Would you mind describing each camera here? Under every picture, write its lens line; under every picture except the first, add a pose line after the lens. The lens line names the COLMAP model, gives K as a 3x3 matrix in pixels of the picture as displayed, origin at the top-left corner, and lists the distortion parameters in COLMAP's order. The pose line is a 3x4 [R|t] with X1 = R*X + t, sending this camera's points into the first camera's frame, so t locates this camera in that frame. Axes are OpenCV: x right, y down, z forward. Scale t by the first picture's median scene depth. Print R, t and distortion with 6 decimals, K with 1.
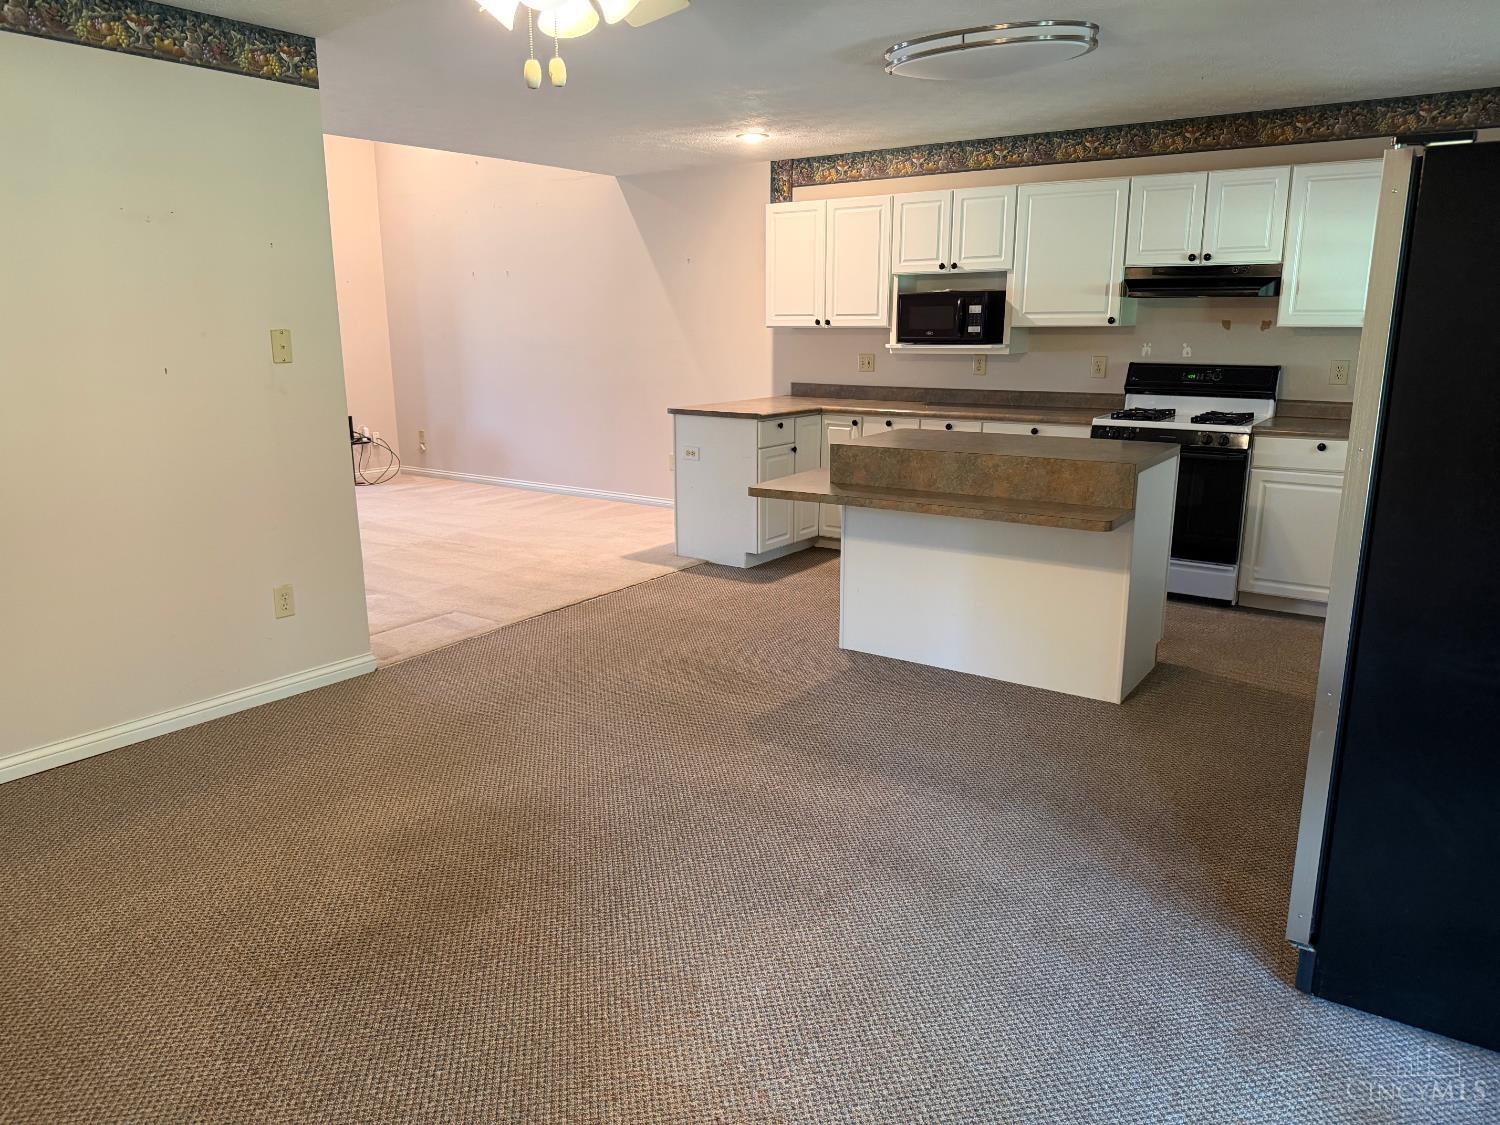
lens RADIAL K [[1044.5, 0, 750.0], [0, 1044.5, 562.5], [0, 0, 1]] dist [0.192835, -0.409227]
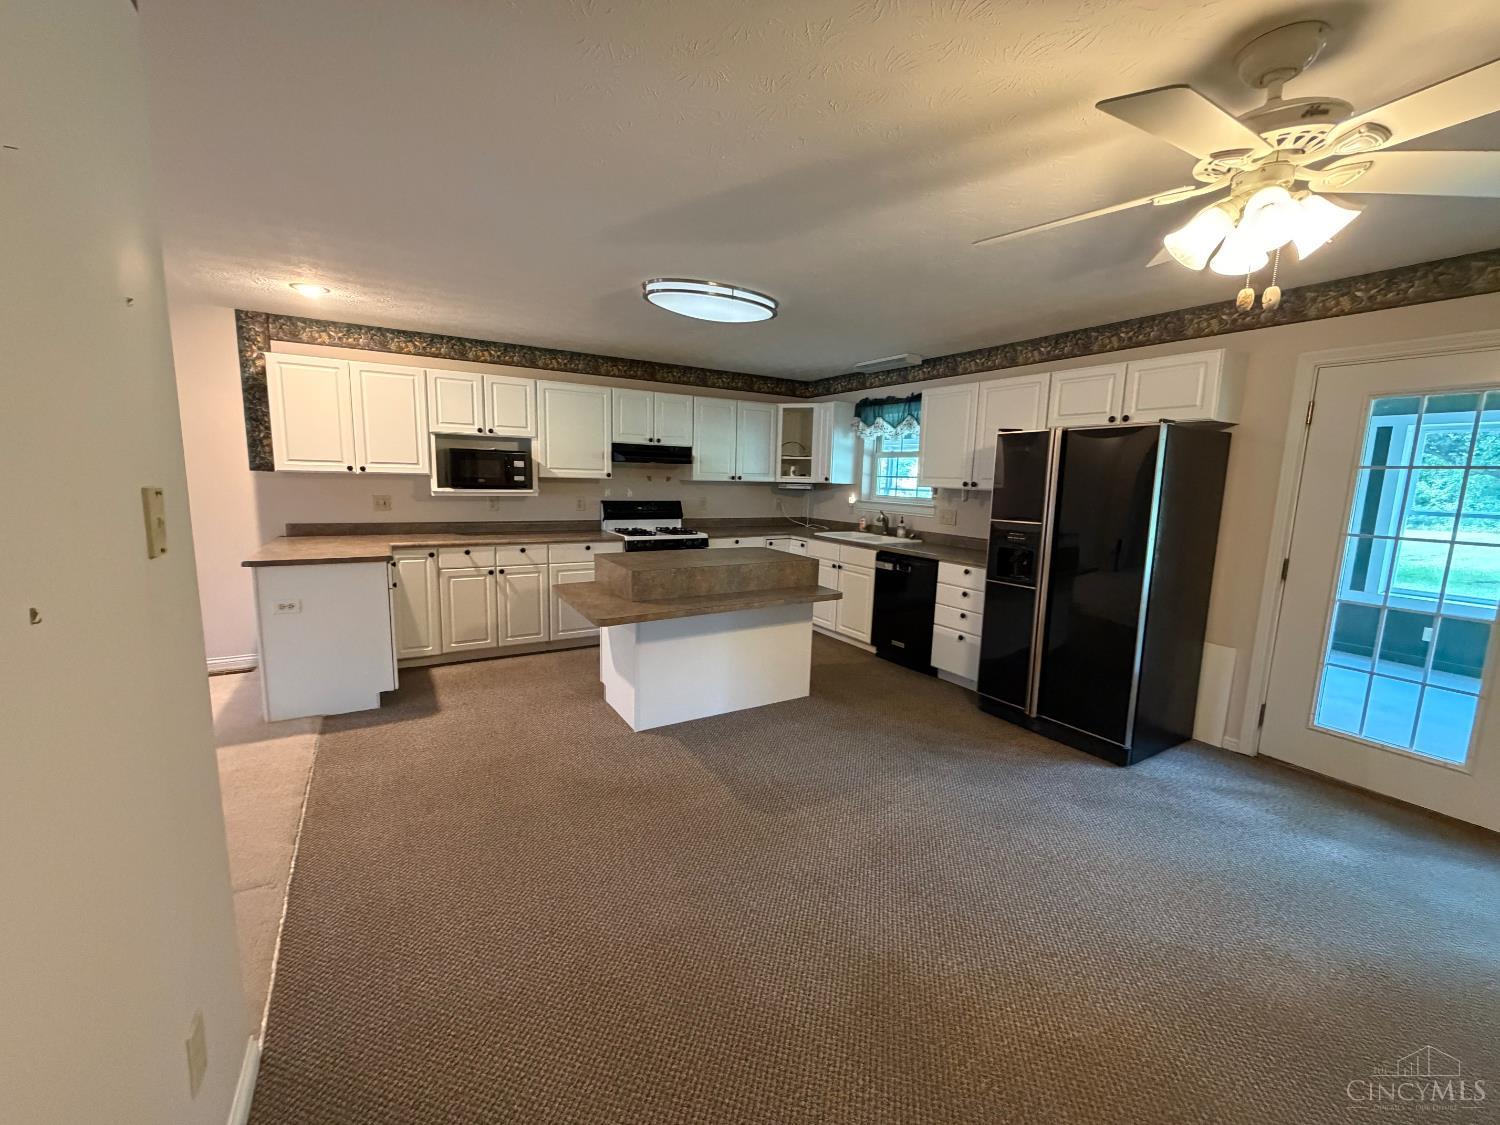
lens RADIAL K [[599.8, 0, 750.0], [0, 599.8, 562.5], [0, 0, 1]] dist [-0.000971, -0.000381]
pose [[0.410321, -0.118622, 0.904193, -0.374147], [0.179444, 0.982622, 0.047480, -0.098076], [-0.894112, 0.142770, 0.424476, 0.427361]]
